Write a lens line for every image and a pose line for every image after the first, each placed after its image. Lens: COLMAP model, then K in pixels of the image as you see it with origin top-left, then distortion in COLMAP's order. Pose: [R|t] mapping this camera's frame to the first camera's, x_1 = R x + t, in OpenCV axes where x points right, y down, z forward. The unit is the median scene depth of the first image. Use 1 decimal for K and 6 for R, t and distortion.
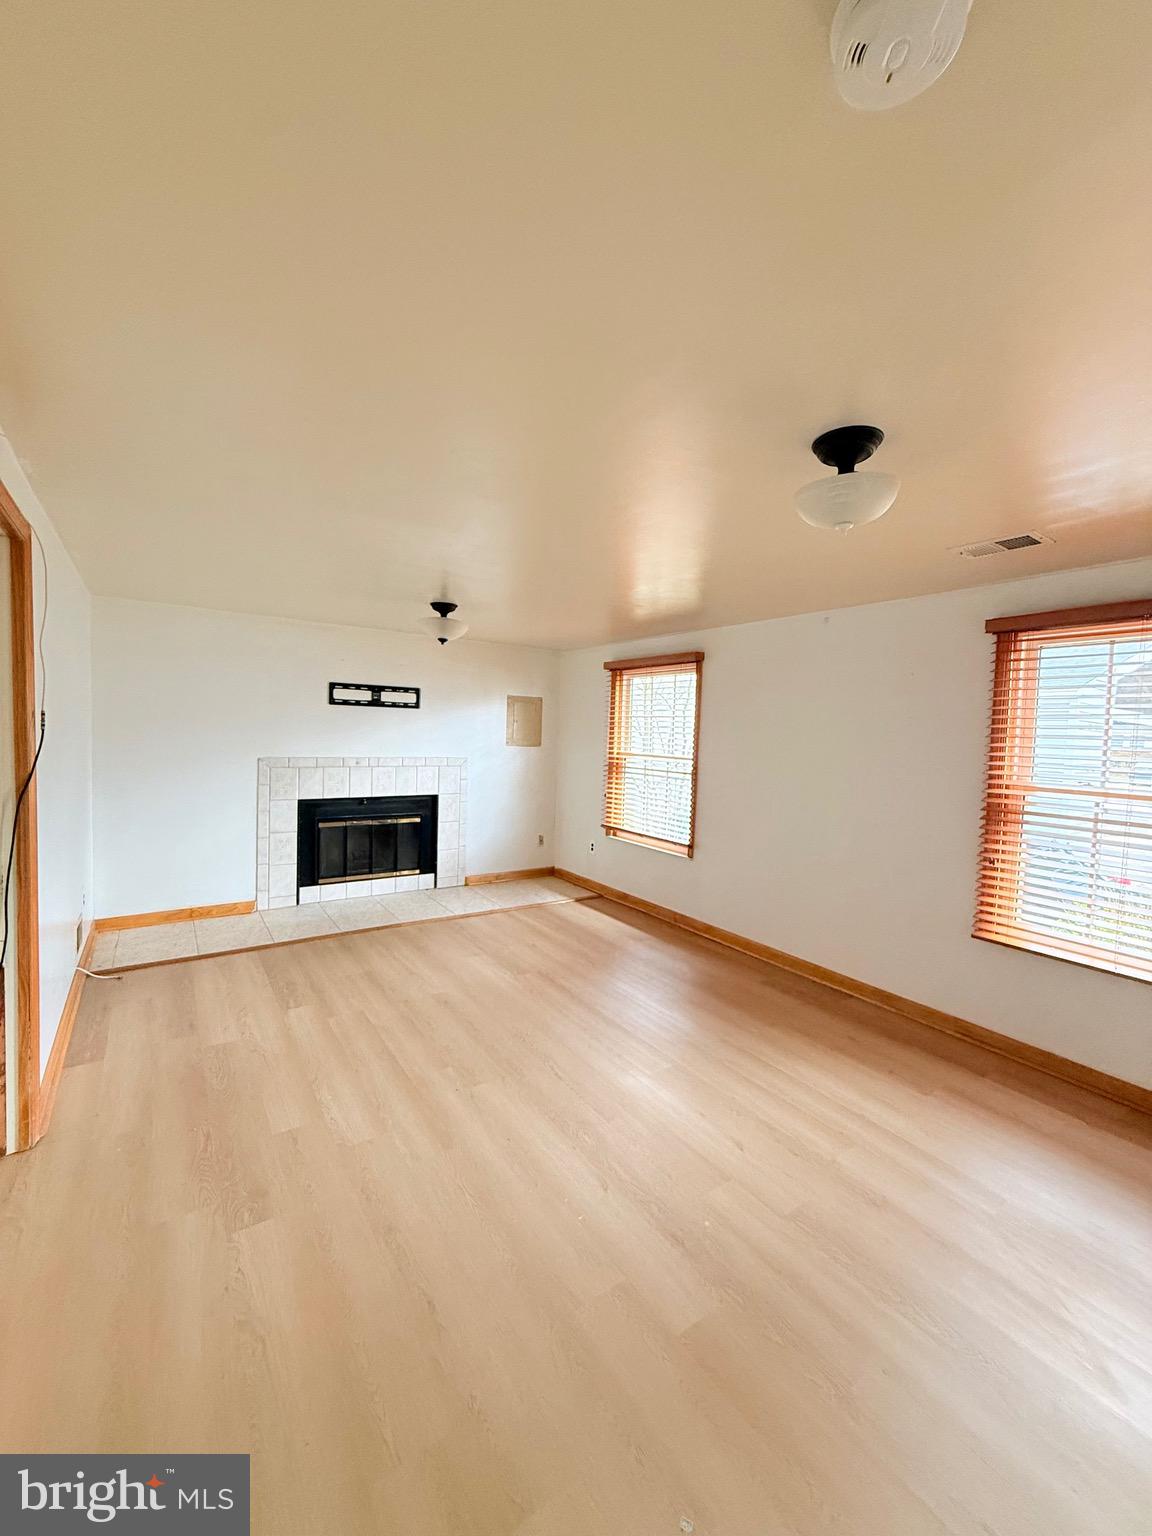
lens RADIAL K [[612.1, 0, 576.0], [0, 612.1, 768.0], [0, 0, 1]] dist [-0.002234, -0.000140]
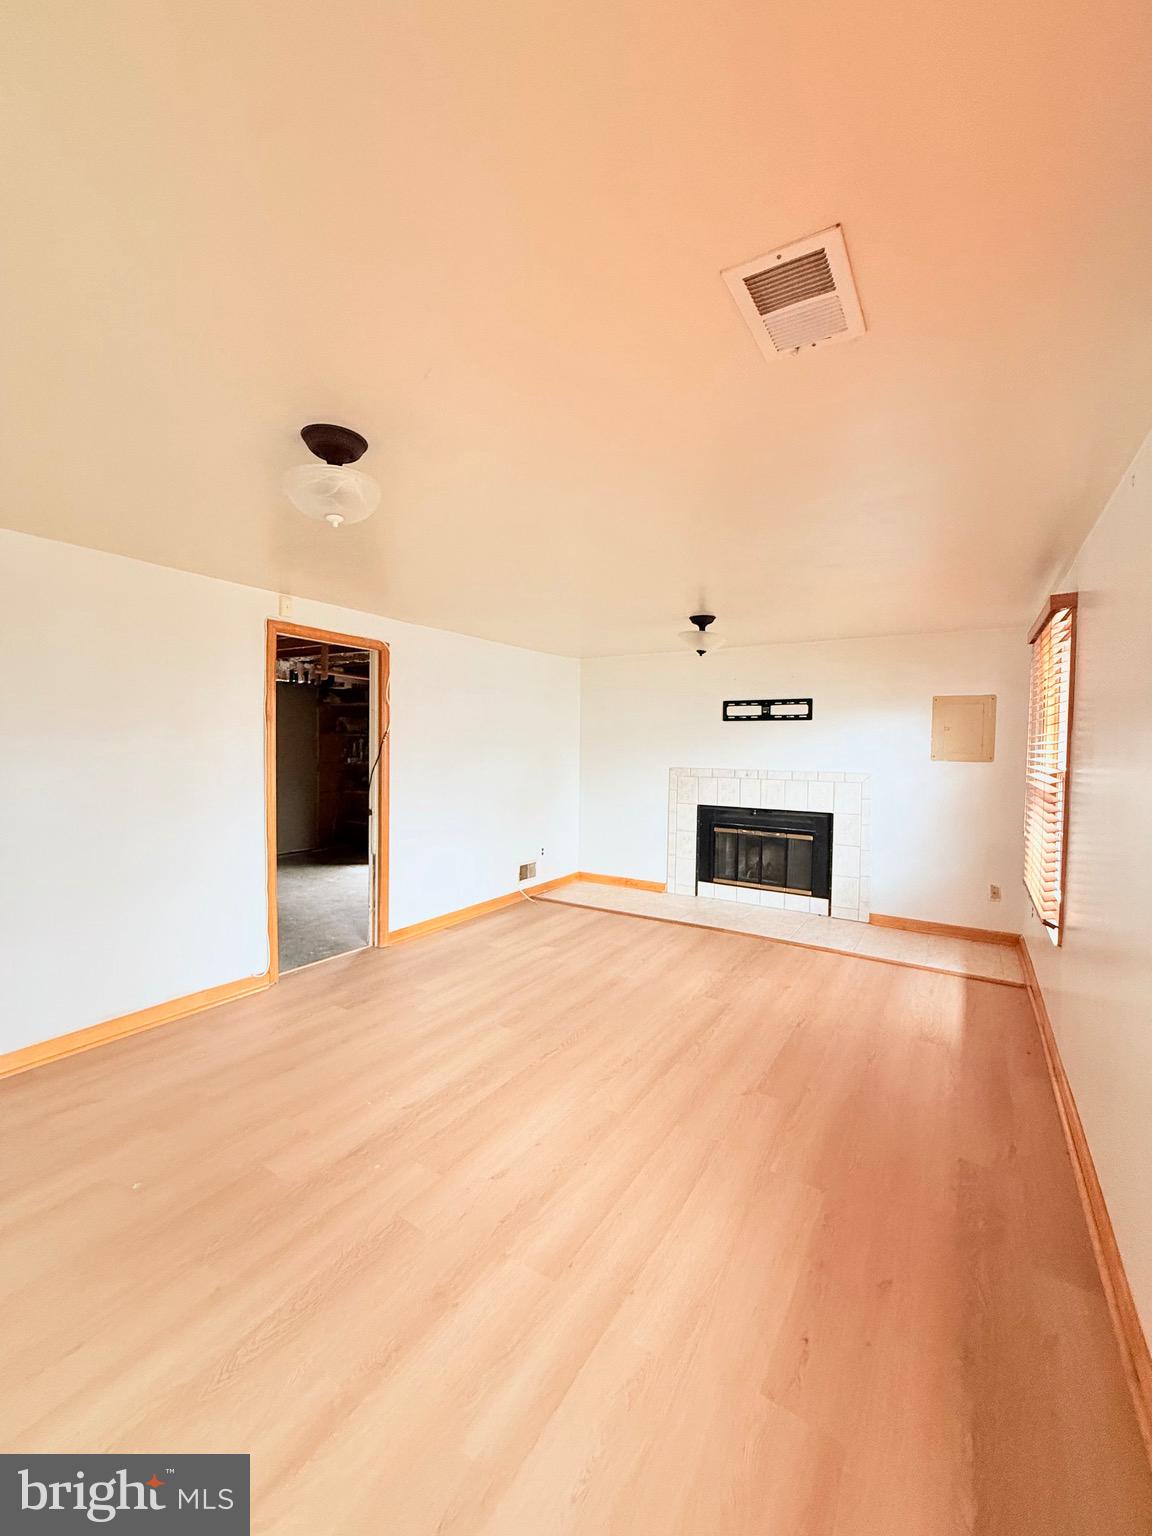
lens RADIAL K [[612.1, 0, 576.0], [0, 612.1, 768.0], [0, 0, 1]] dist [-0.002234, -0.000140]
pose [[0.395917, 0.010326, -0.918228, 0.494832], [-0.051964, 0.998586, -0.011176, 0.007064], [0.916815, 0.052140, 0.395894, 0.310607]]
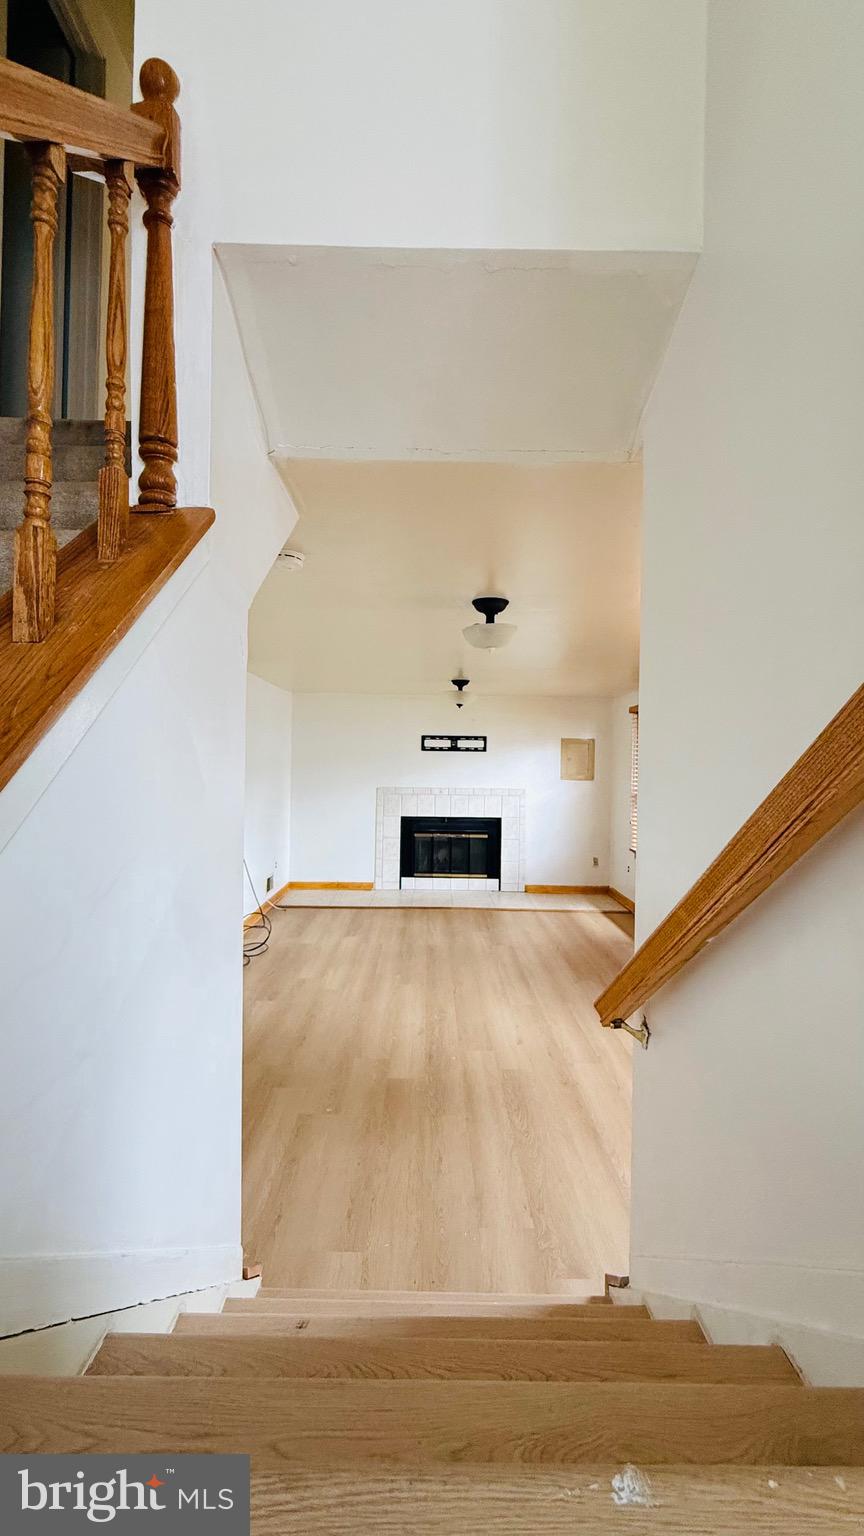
lens RADIAL K [[613.7, 0, 432.0], [0, 613.7, 768.0], [0, 0, 1]] dist [0.000639, 0.000025]
pose [[0.832076, -0.012376, -0.554523, 0.403159], [-0.022292, 0.998197, -0.055727, 0.015772], [0.554213, 0.058731, 0.830300, -0.175851]]
